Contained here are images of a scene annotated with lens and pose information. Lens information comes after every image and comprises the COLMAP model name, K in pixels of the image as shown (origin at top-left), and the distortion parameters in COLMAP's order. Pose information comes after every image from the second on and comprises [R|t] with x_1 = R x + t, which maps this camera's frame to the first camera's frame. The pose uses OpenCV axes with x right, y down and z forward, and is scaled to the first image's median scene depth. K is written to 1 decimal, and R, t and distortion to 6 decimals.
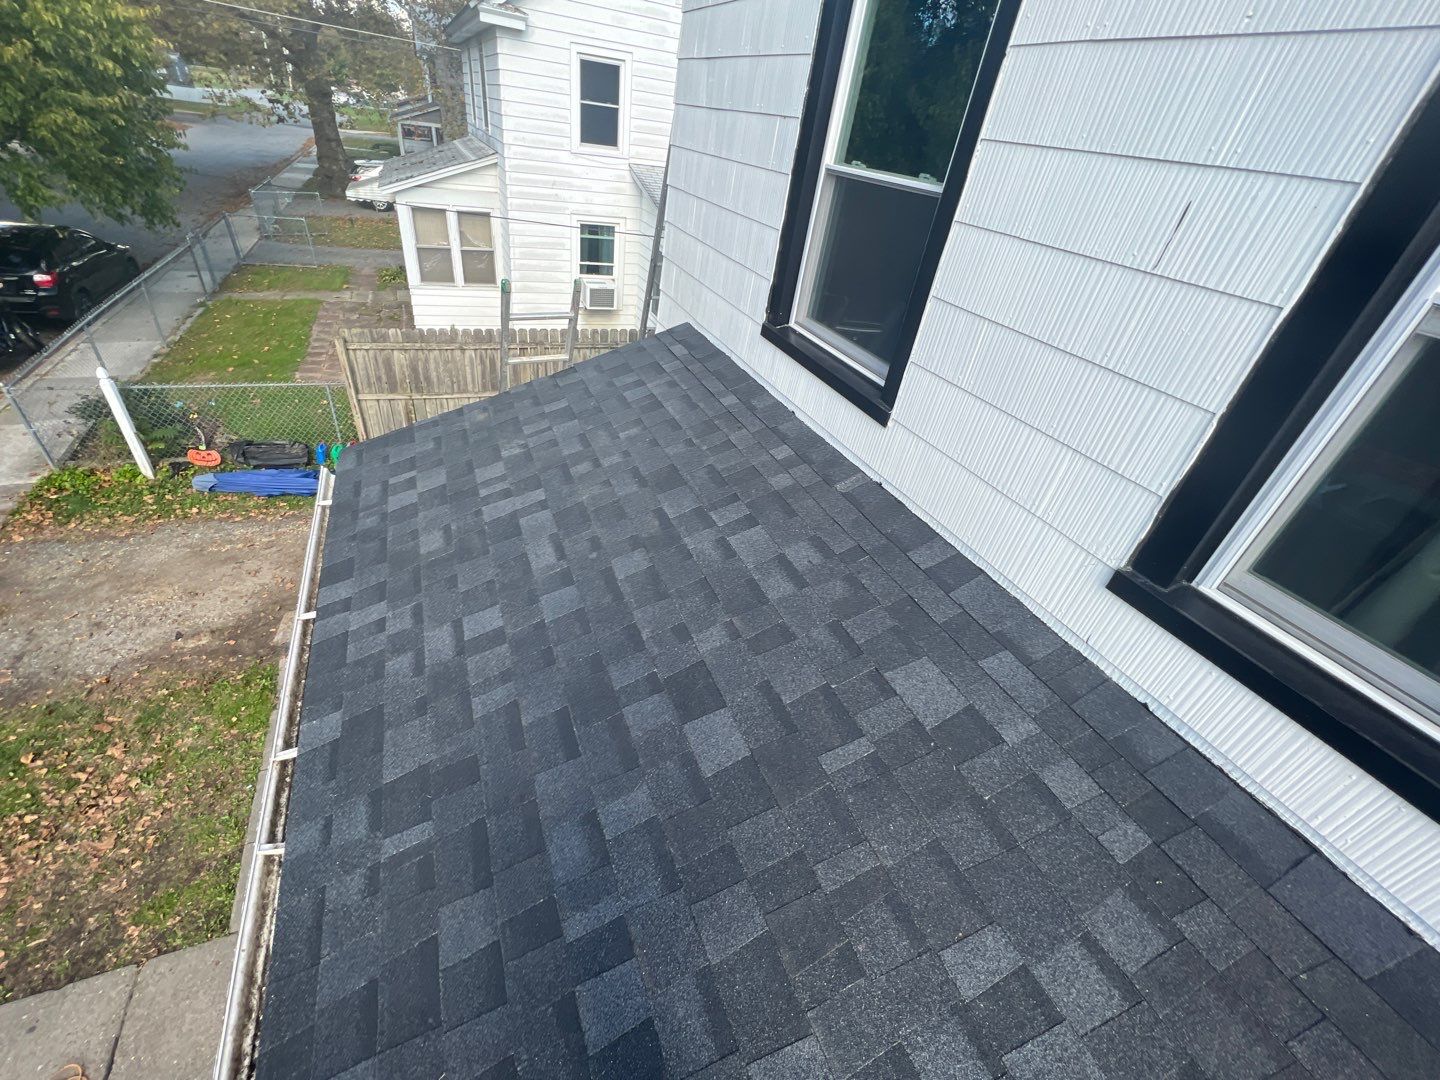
lens RADIAL K [[599.3, 0, 718.1], [0, 599.3, 541.2], [0, 0, 1]] dist [-0.002778, 0.000303]
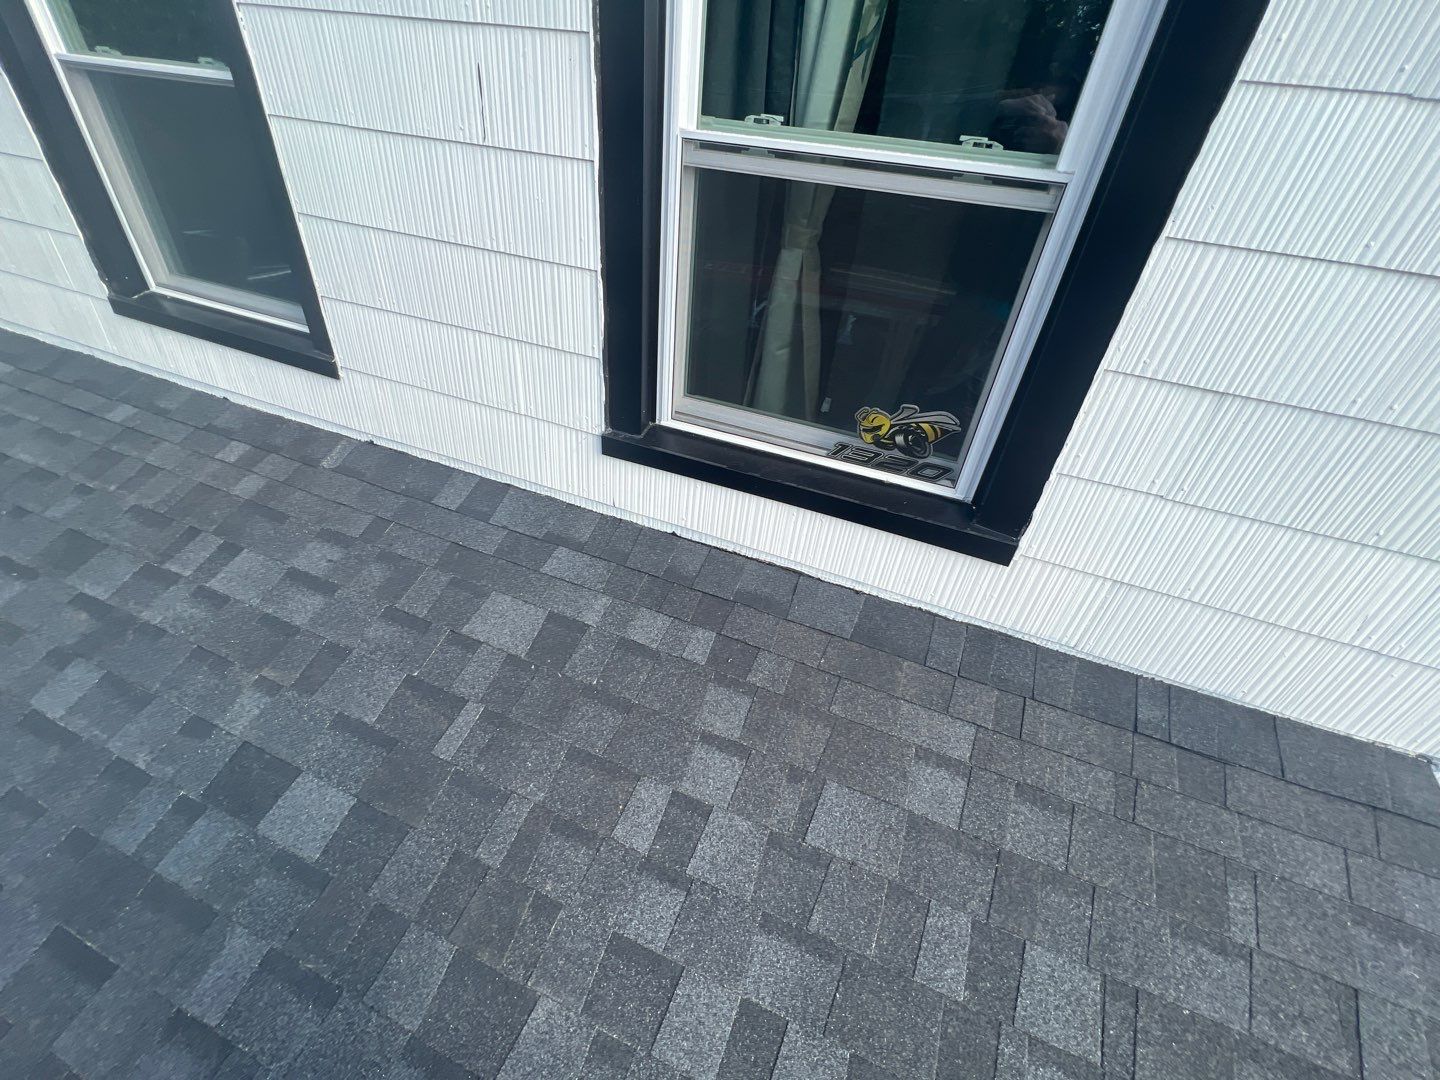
lens RADIAL K [[599.3, 0, 714.4], [0, 599.3, 540.2], [0, 0, 1]] dist [-0.002778, 0.000303]
pose [[0.709555, -0.470512, 0.524547, 0.131244], [0.407105, 0.881328, 0.239848, 0.032887], [-0.575149, 0.043361, 0.816899, 0.004526]]
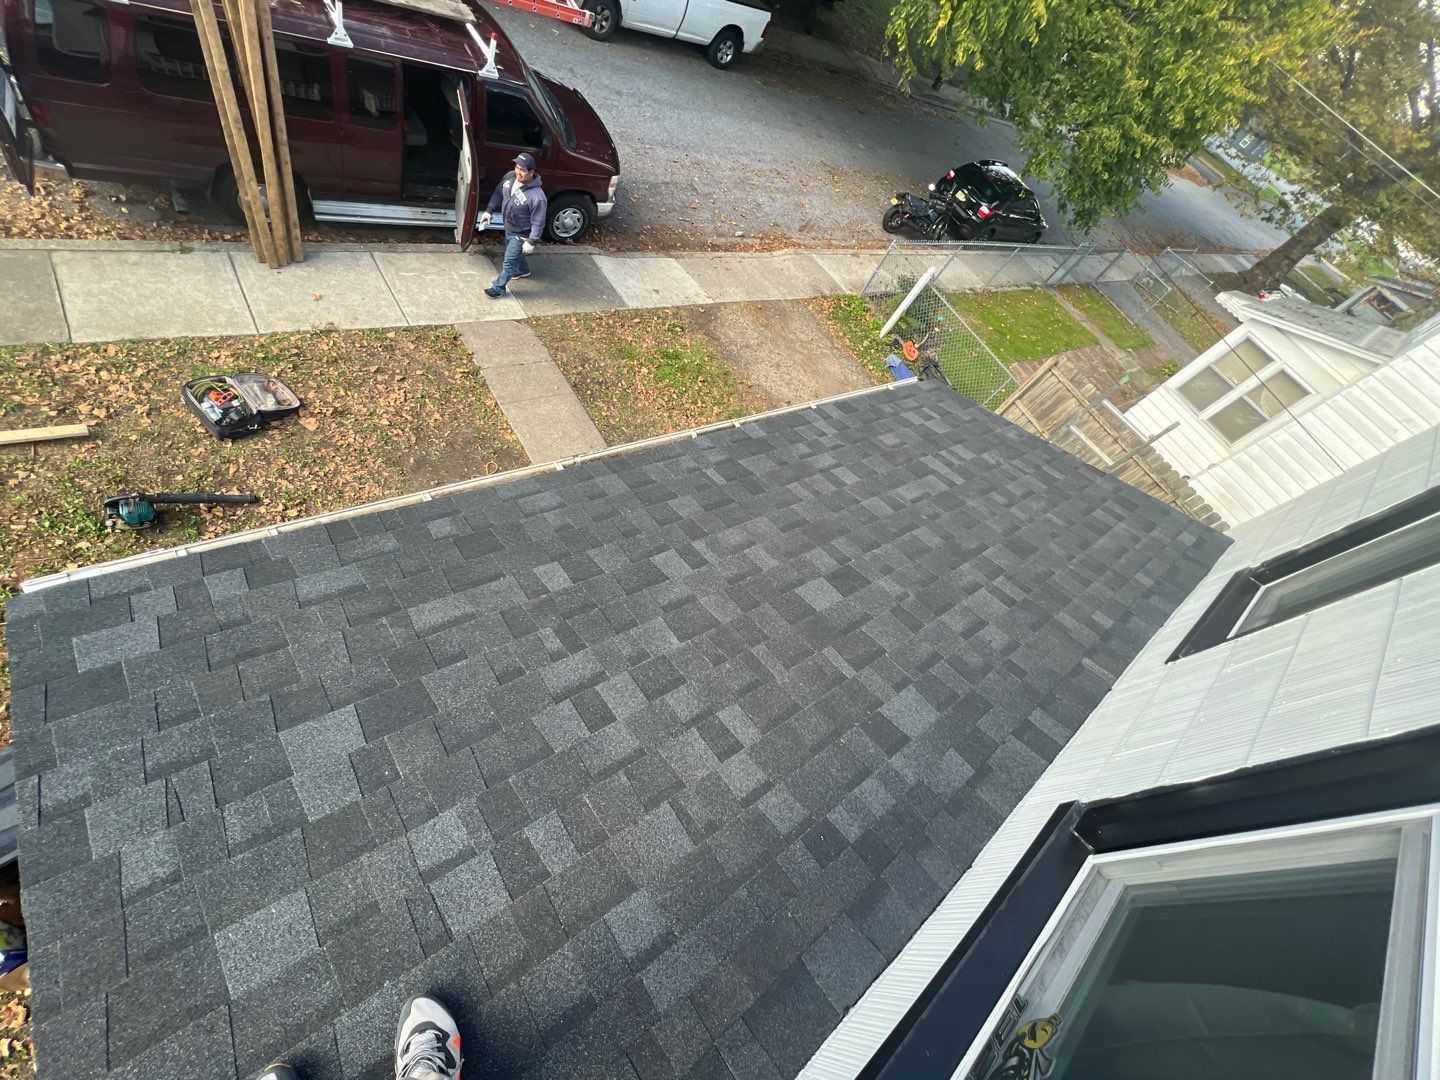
lens RADIAL K [[599.3, 0, 717.4], [0, 599.3, 545.2], [0, 0, 1]] dist [-0.002778, 0.000303]
pose [[0.239730, 0.778945, -0.579460, 0.666682], [-0.816709, 0.484511, 0.313426, 0.015181], [0.524896, 0.398112, 0.752323, -0.281357]]
